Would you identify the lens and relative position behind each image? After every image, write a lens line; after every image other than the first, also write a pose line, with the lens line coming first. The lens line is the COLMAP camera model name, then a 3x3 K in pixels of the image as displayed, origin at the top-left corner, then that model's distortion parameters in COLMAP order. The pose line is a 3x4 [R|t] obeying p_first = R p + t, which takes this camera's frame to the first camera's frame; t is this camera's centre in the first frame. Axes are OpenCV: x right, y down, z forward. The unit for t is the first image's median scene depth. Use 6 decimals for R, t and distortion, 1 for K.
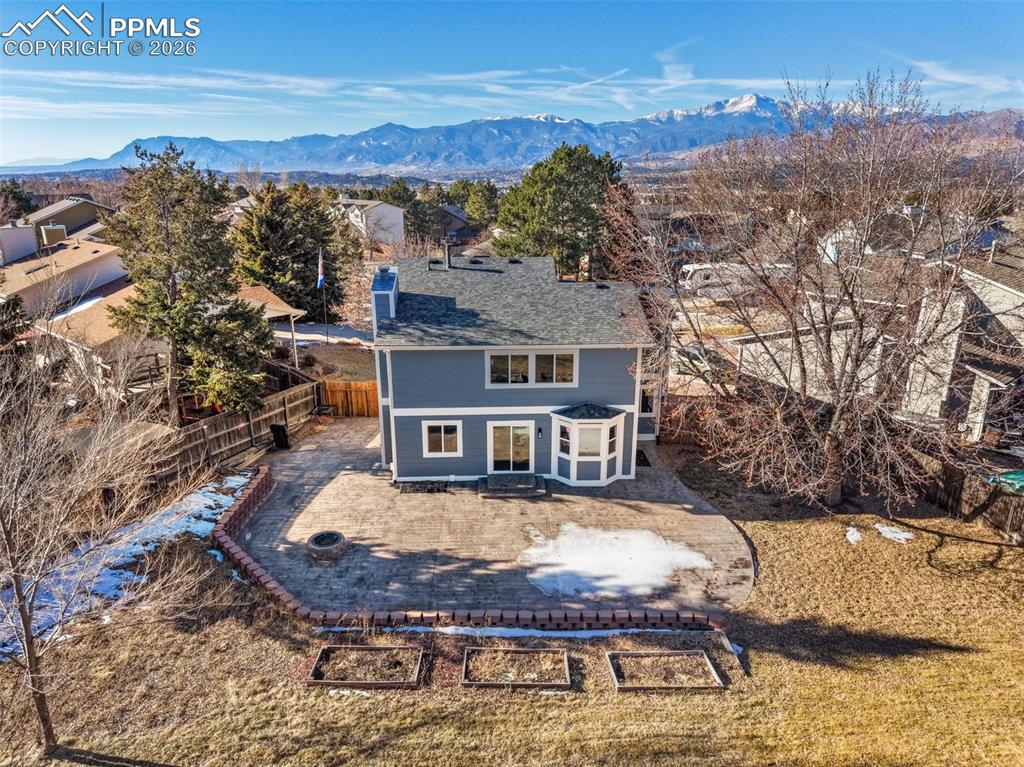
lens RADIAL K [[695.2, 0, 512.0], [0, 695.2, 396.3], [0, 0, 1]] dist [0.000232, -0.000183]
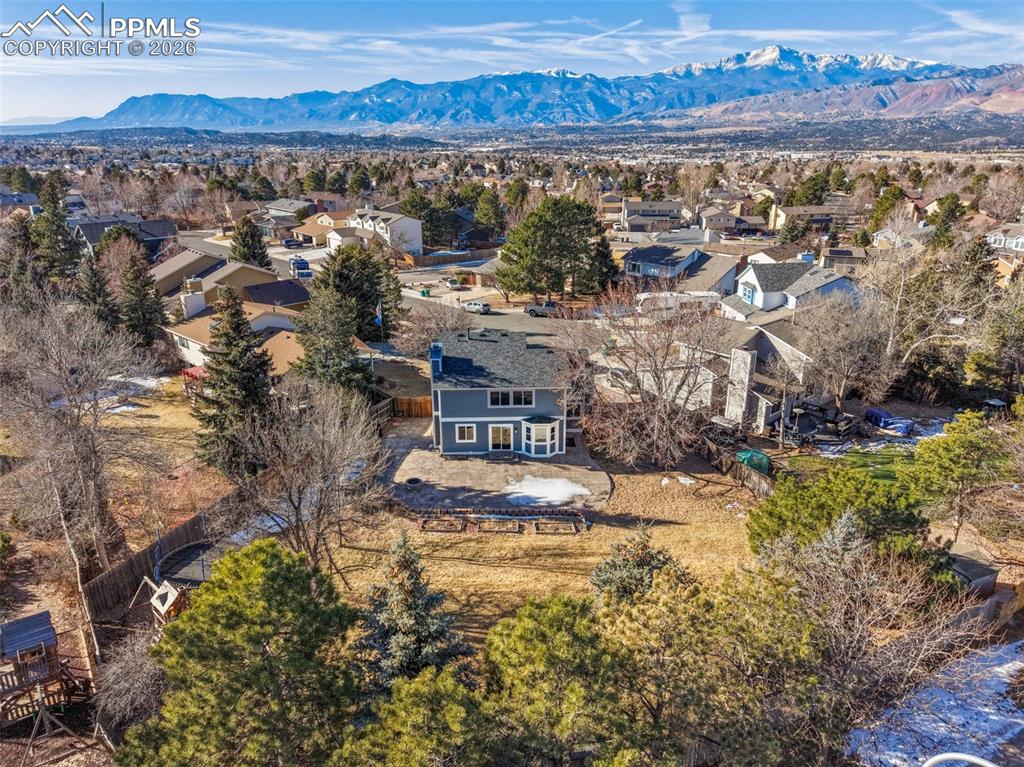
lens RADIAL K [[723.2, 0, 512.0], [0, 723.2, 383.5], [0, 0, 1]] dist [0.003547, 0.002665]
pose [[0.999916, 0.001663, -0.012826, 0.058201], [-0.001322, 0.999647, 0.026534, -0.138891], [0.012865, -0.026515, 0.999566, -1.080968]]
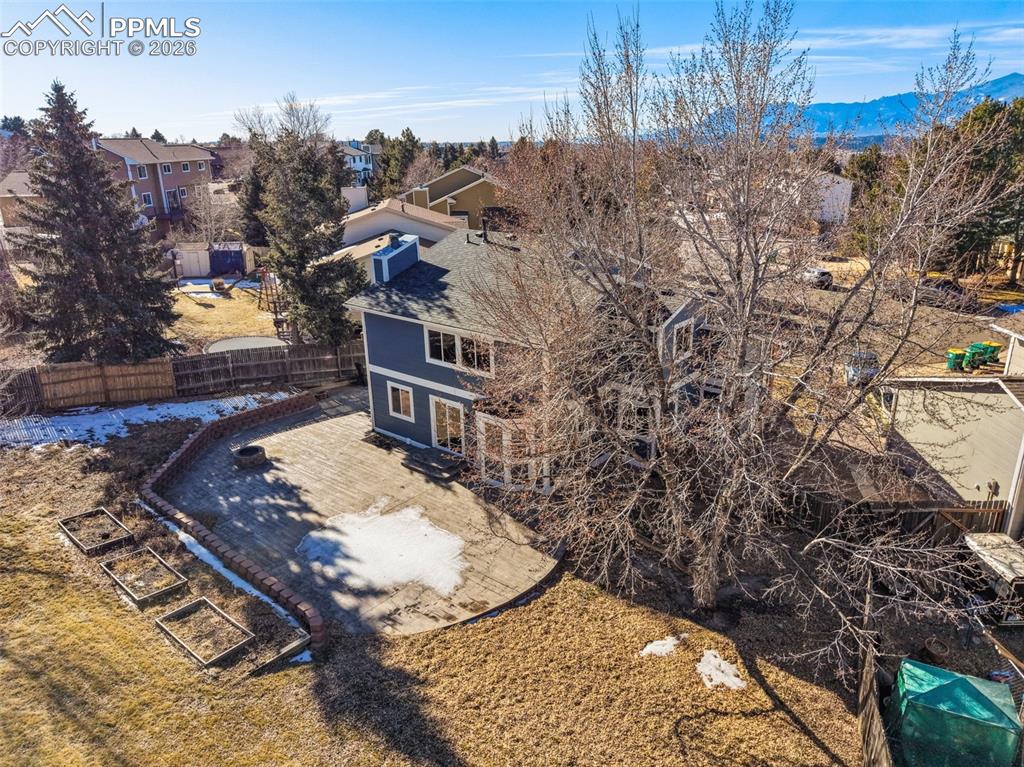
lens RADIAL K [[723.2, 0, 512.0], [0, 723.2, 383.5], [0, 0, 1]] dist [0.003547, 0.002665]
pose [[0.741068, 0.209263, -0.637987, 0.755227], [-0.198959, 0.975957, 0.089014, -0.101564], [0.641275, 0.060968, 0.764885, 0.279578]]
